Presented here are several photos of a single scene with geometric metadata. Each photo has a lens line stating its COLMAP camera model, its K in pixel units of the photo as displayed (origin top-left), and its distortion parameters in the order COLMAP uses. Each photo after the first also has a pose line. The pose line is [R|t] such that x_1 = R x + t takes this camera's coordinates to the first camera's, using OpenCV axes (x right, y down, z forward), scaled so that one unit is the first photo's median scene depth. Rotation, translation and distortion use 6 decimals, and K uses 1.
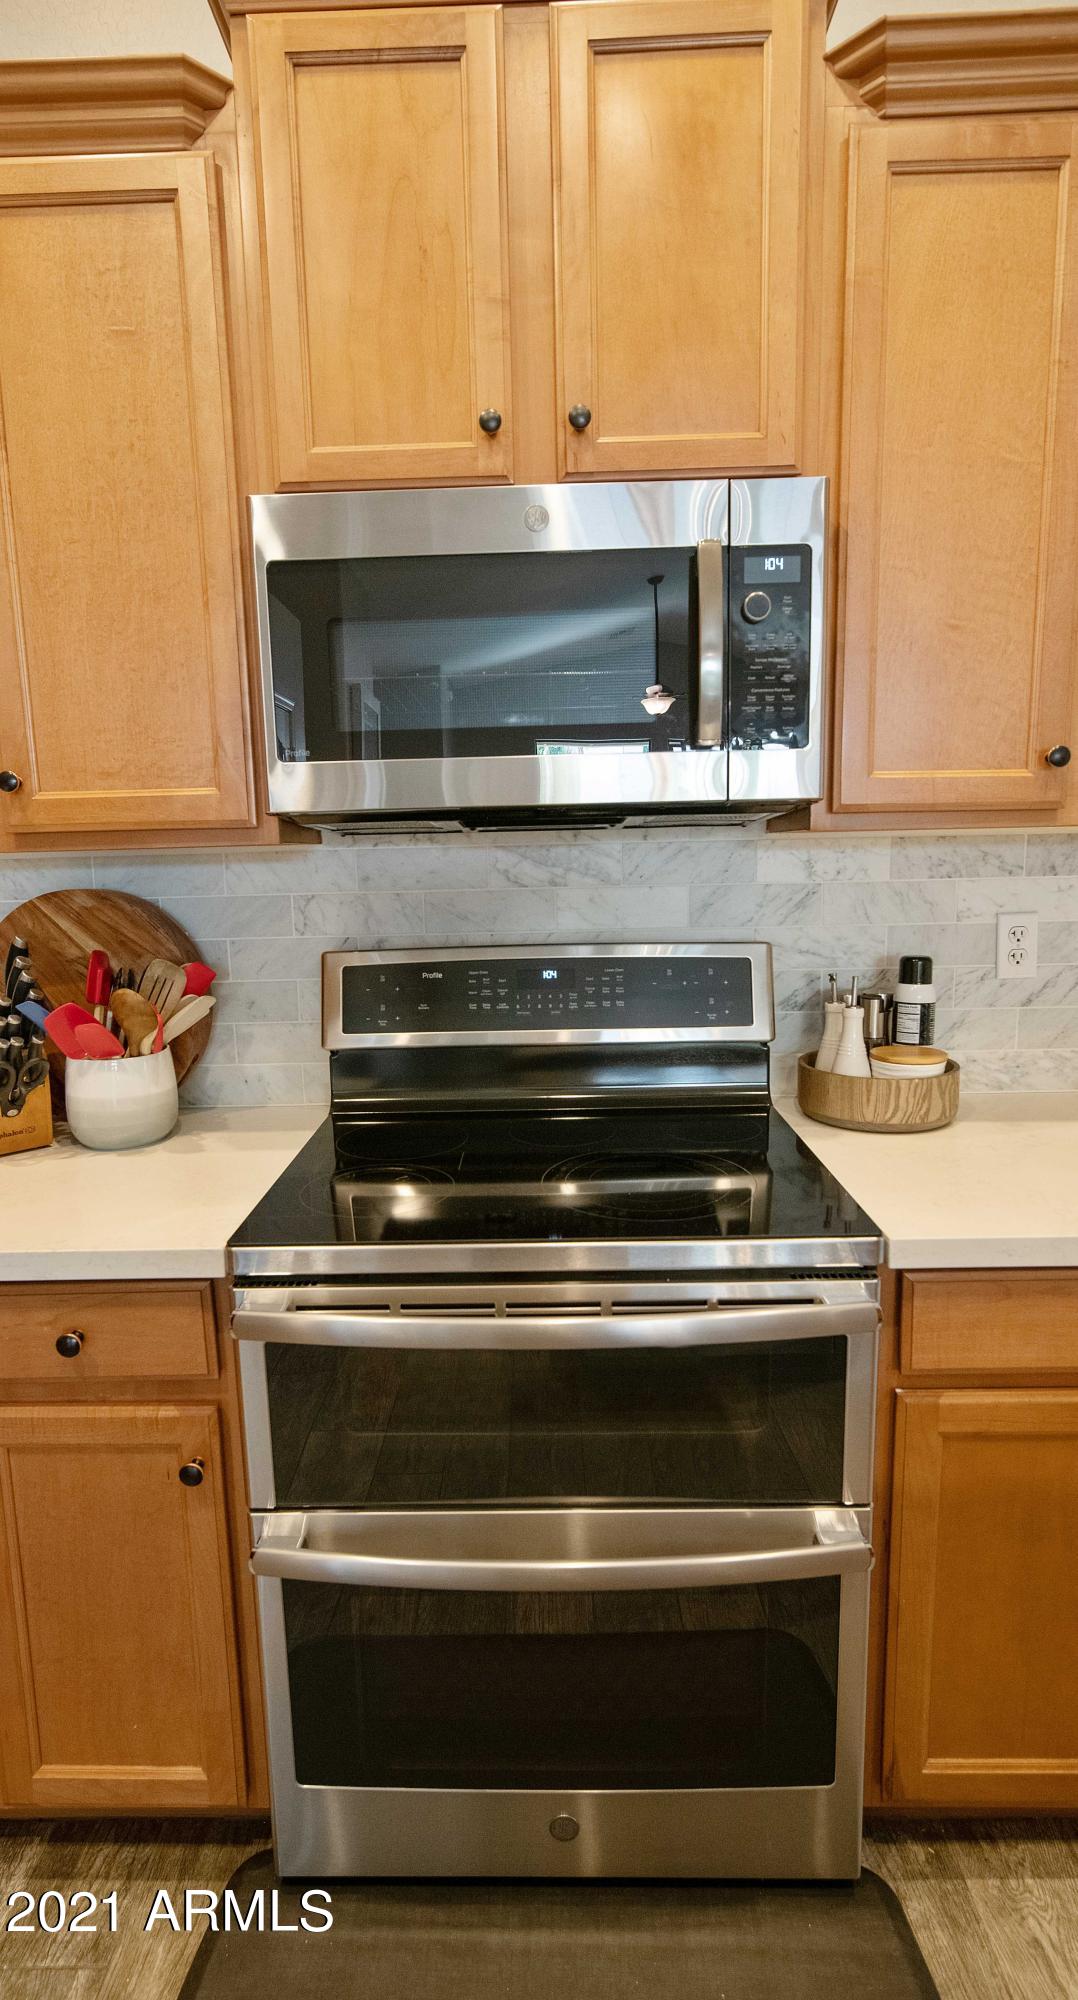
lens RADIAL K [[983.2, 0, 519.7], [0, 983.2, 1000.4], [0, 0, 1]] dist [0.001298, 0.000822]
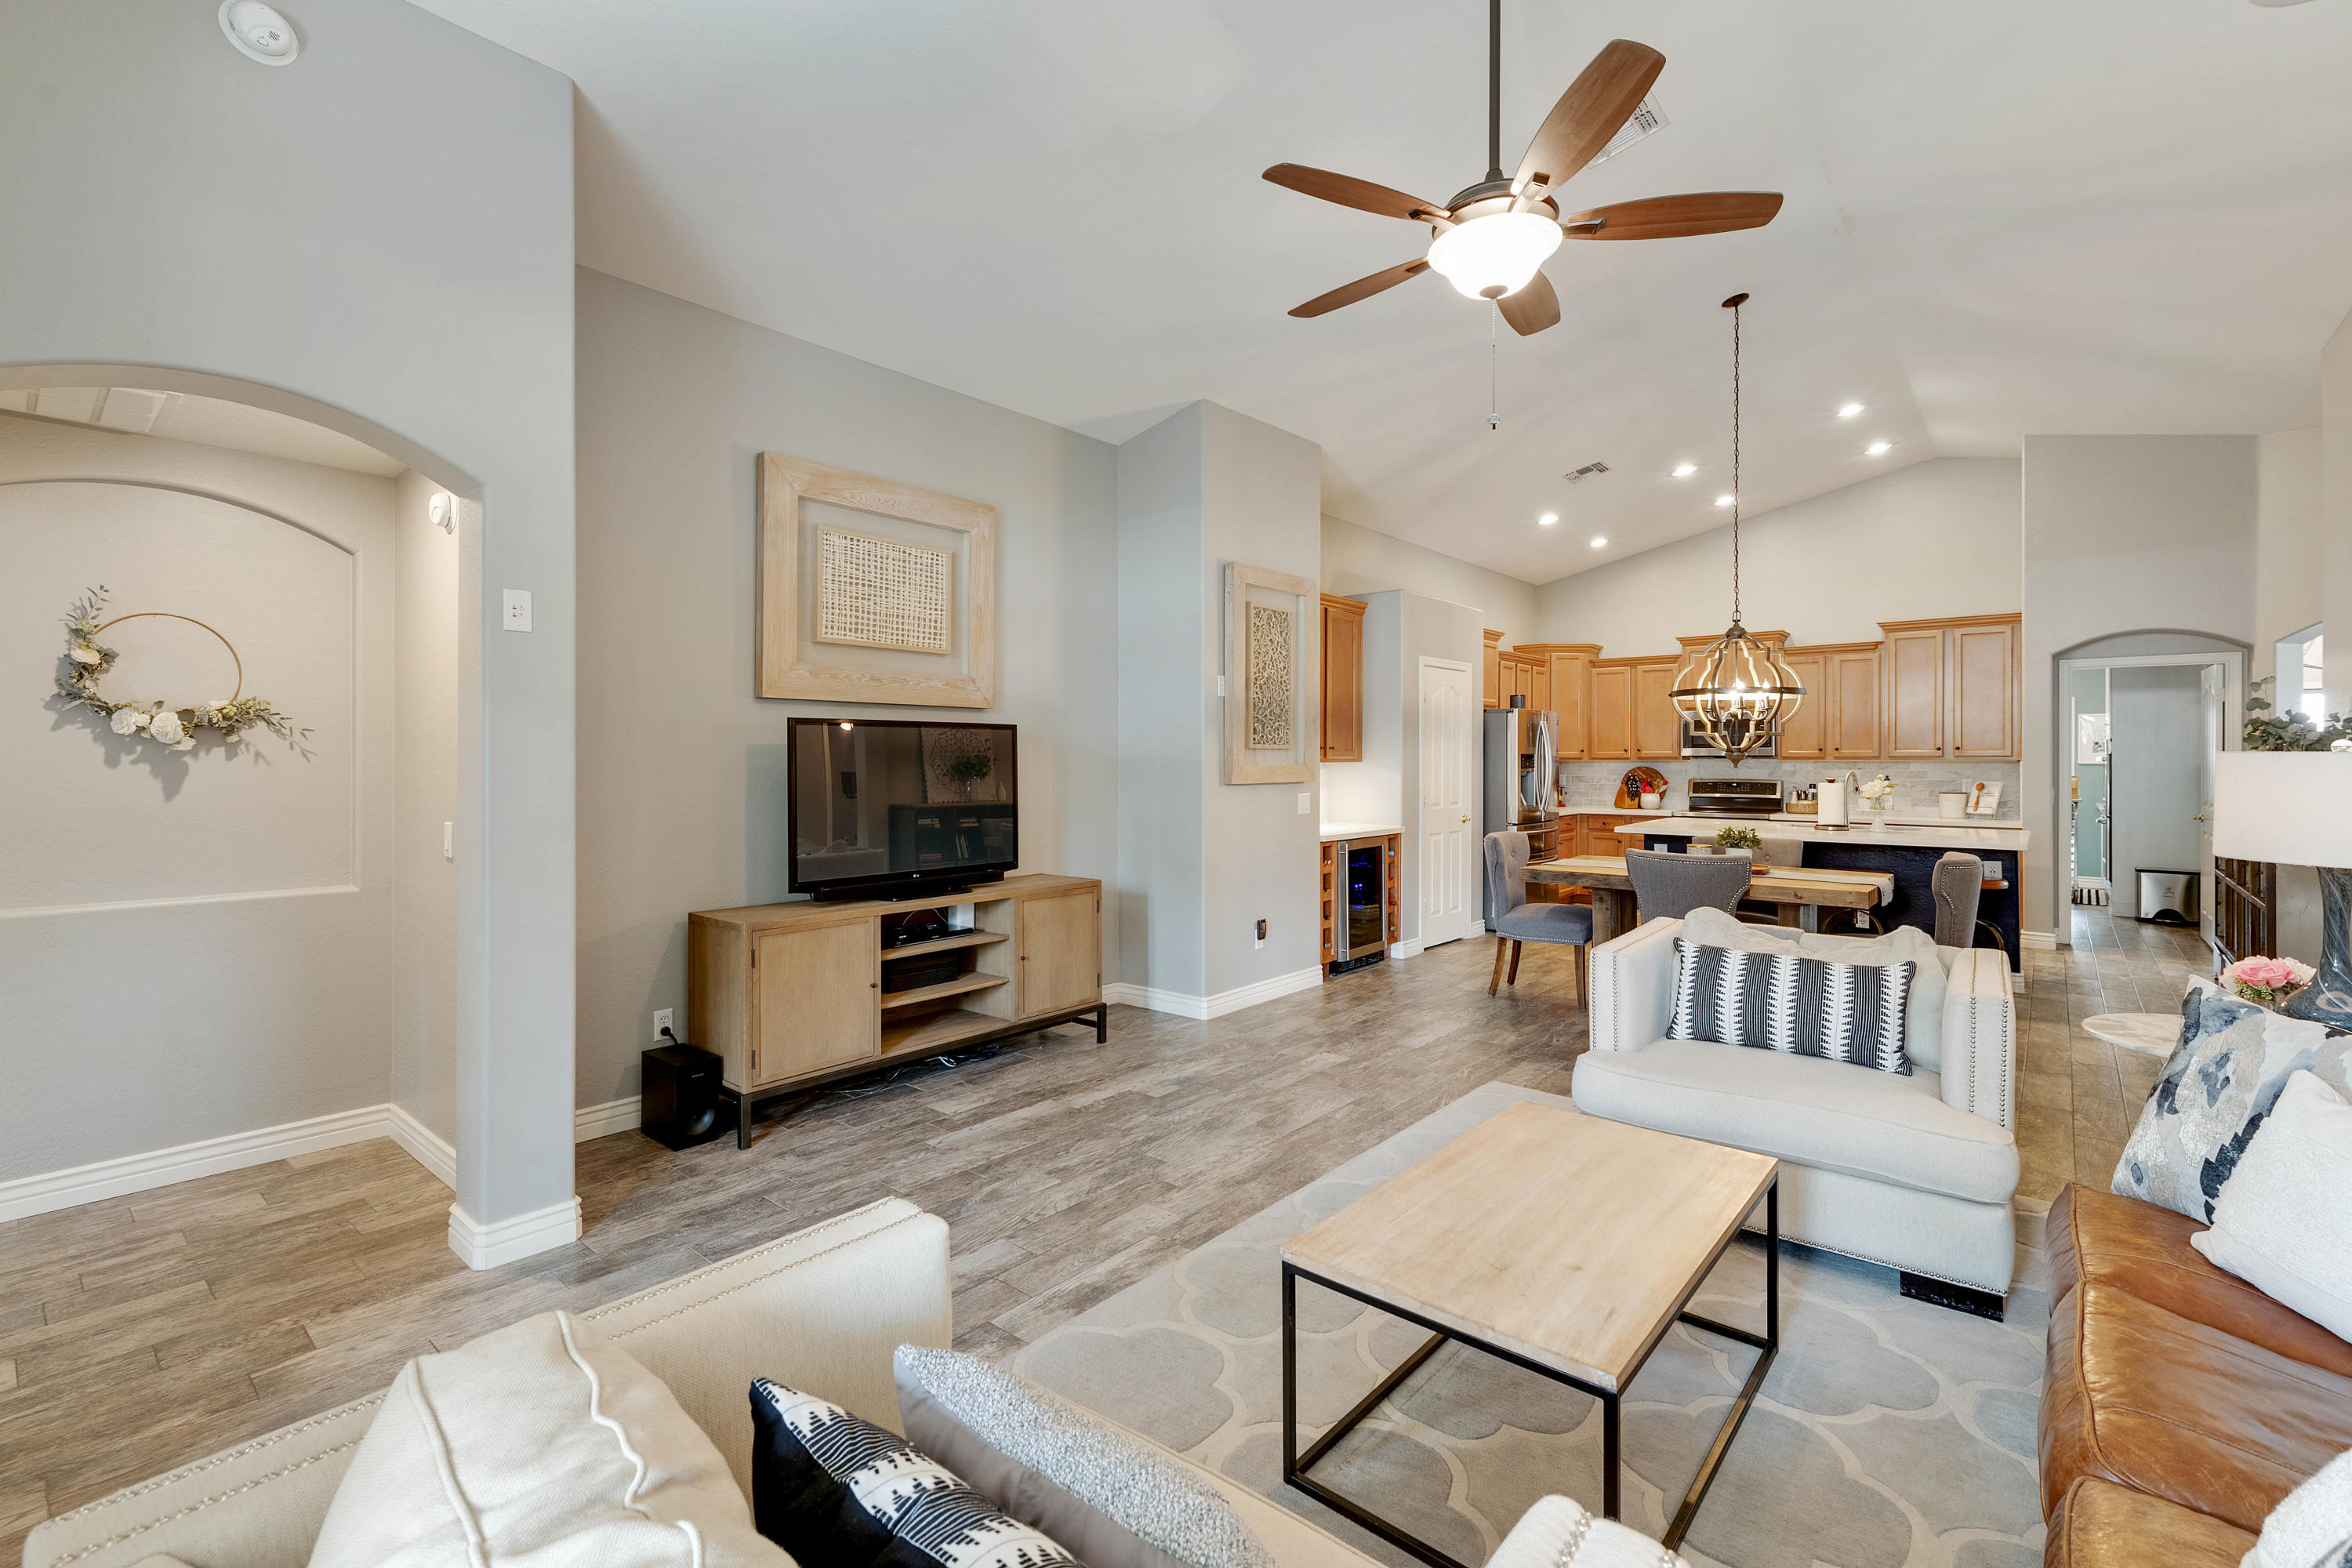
lens RADIAL K [[1019.4, 0, 1167.1], [0, 1019.4, 761.2], [0, 0, 1]] dist [0.004393, 0.000875]
pose [[0.766820, 0.024117, -0.641409, 1.247628], [-0.115135, 0.988254, -0.100489, 0.776364], [0.631452, 0.150905, 0.760589, -5.314331]]
